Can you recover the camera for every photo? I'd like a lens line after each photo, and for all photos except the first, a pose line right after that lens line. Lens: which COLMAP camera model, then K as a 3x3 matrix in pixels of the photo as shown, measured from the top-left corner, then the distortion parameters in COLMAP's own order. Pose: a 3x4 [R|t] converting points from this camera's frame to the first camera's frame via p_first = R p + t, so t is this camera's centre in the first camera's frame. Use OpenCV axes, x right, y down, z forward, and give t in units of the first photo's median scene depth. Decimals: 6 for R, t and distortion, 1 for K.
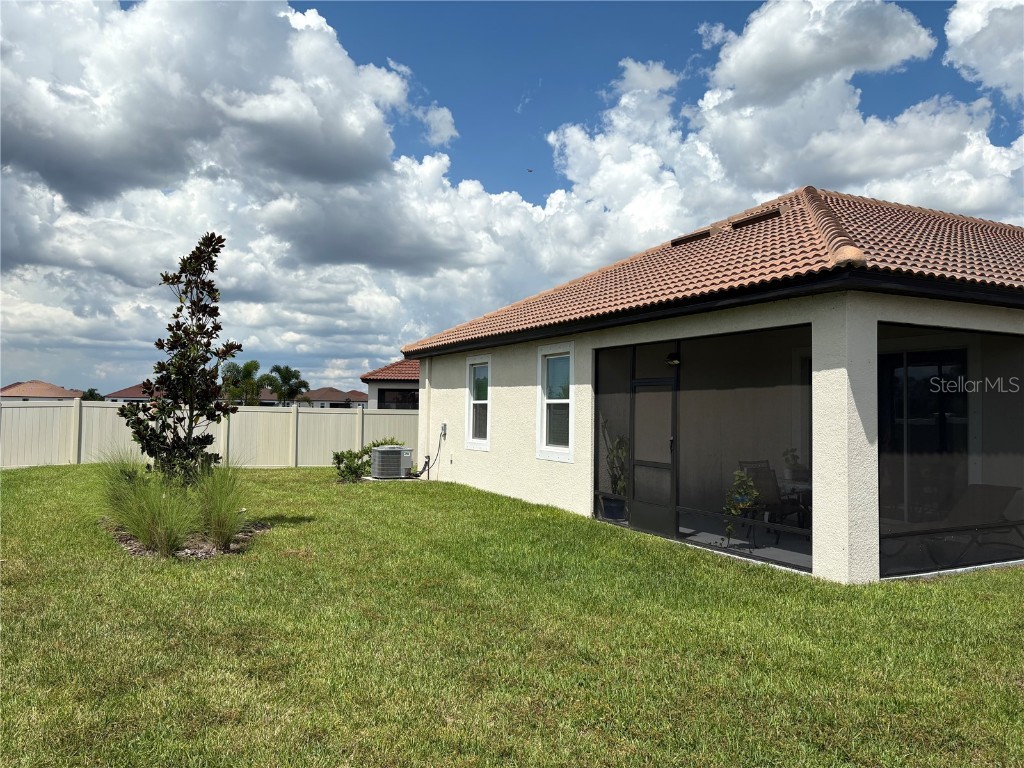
lens RADIAL K [[758.9, 0, 504.5], [0, 758.9, 376.3], [0, 0, 1]] dist [0.035547, -0.045123]
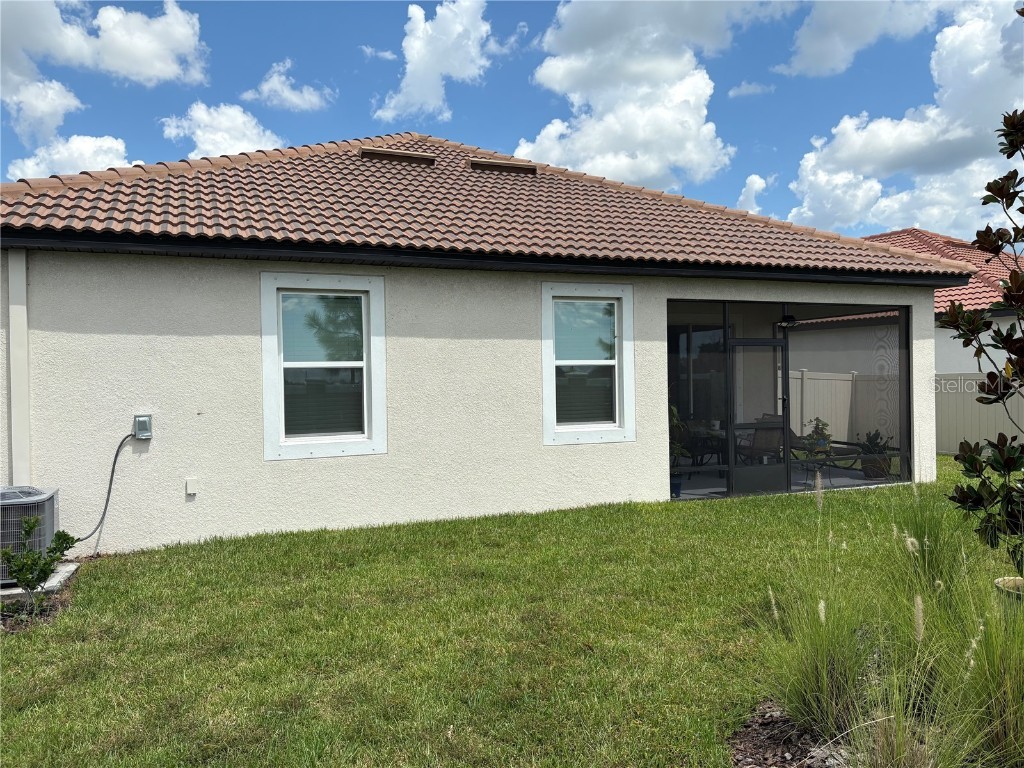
lens RADIAL K [[758.9, 0, 516.2], [0, 758.9, 381.1], [0, 0, 1]] dist [0.035547, -0.045123]
pose [[0.056058, -0.018420, 0.998258, -1.210697], [-0.026216, 0.999458, 0.019915, 0.069508], [-0.998083, -0.027287, 0.055545, 1.866257]]
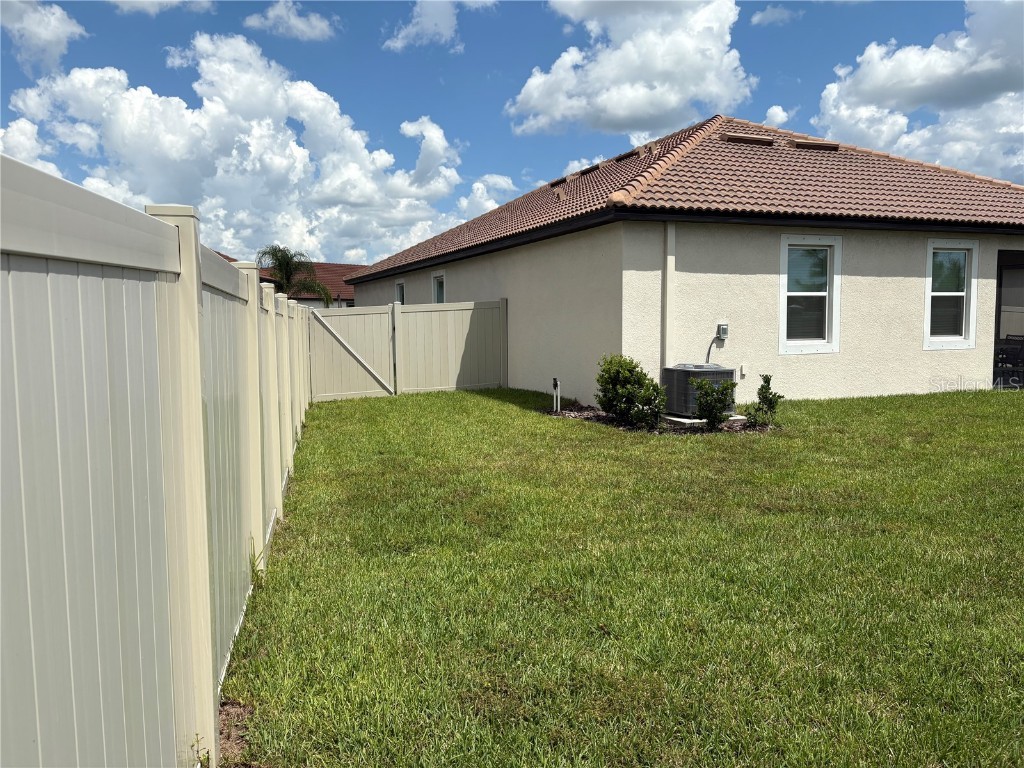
lens RADIAL K [[758.9, 0, 518.8], [0, 758.9, 382.0], [0, 0, 1]] dist [0.035547, -0.045123]
pose [[0.068700, -0.098755, 0.992737, -1.929212], [-0.032445, 0.994341, 0.101160, 0.122879], [-0.997110, -0.039159, 0.065107, 2.789289]]
